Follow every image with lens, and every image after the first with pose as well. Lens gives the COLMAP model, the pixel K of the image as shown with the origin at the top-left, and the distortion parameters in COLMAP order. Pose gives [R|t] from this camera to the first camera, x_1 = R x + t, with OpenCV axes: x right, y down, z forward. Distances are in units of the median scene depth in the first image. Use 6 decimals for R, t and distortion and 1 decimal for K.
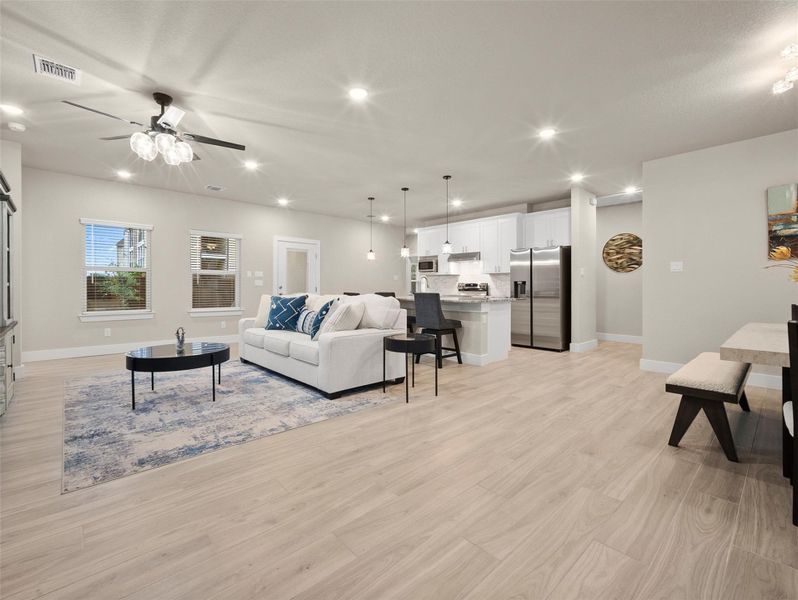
lens RADIAL K [[361.7, 0, 399.5], [0, 361.7, 294.8], [0, 0, 1]] dist [-0.002975, 0.000284]
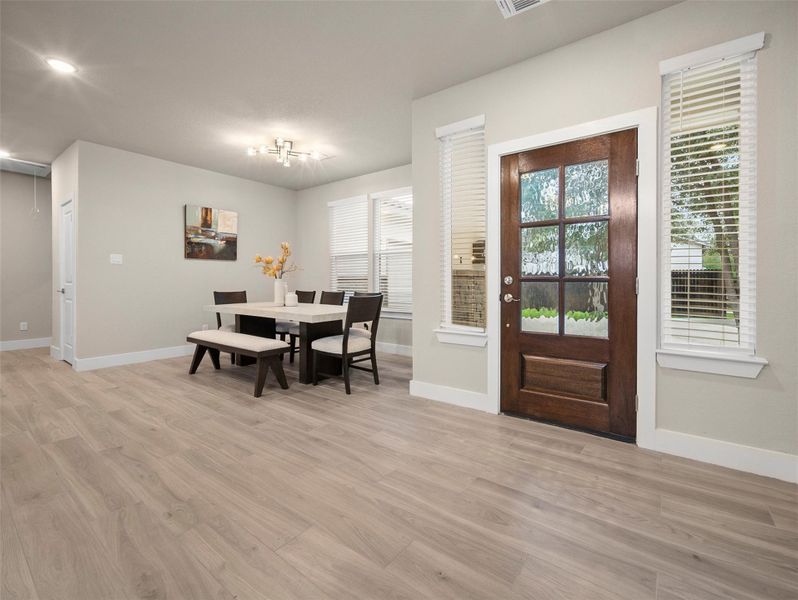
lens RADIAL K [[361.7, 0, 398.0], [0, 361.7, 283.6], [0, 0, 1]] dist [-0.002975, 0.000284]
pose [[-0.173561, -0.008434, 0.984787, -0.247285], [0.019264, 0.999743, 0.011957, -0.004010], [-0.984635, 0.021046, -0.173354, 0.268091]]
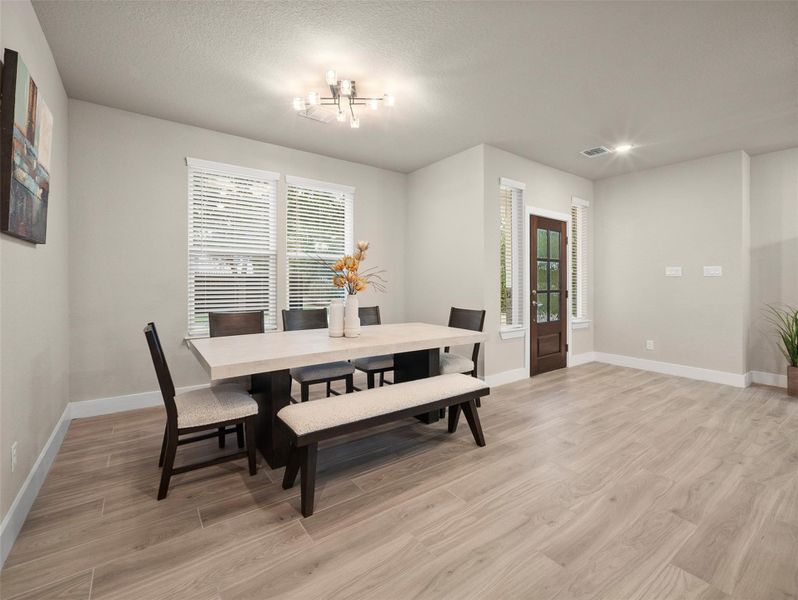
lens RADIAL K [[361.7, 0, 399.0], [0, 361.7, 284.3], [0, 0, 1]] dist [-0.002975, 0.000284]
pose [[-0.993922, -0.007554, 0.109831, 0.334261], [-0.004901, 0.999690, 0.024404, -0.031958], [-0.109982, 0.023717, -0.993651, 0.784025]]
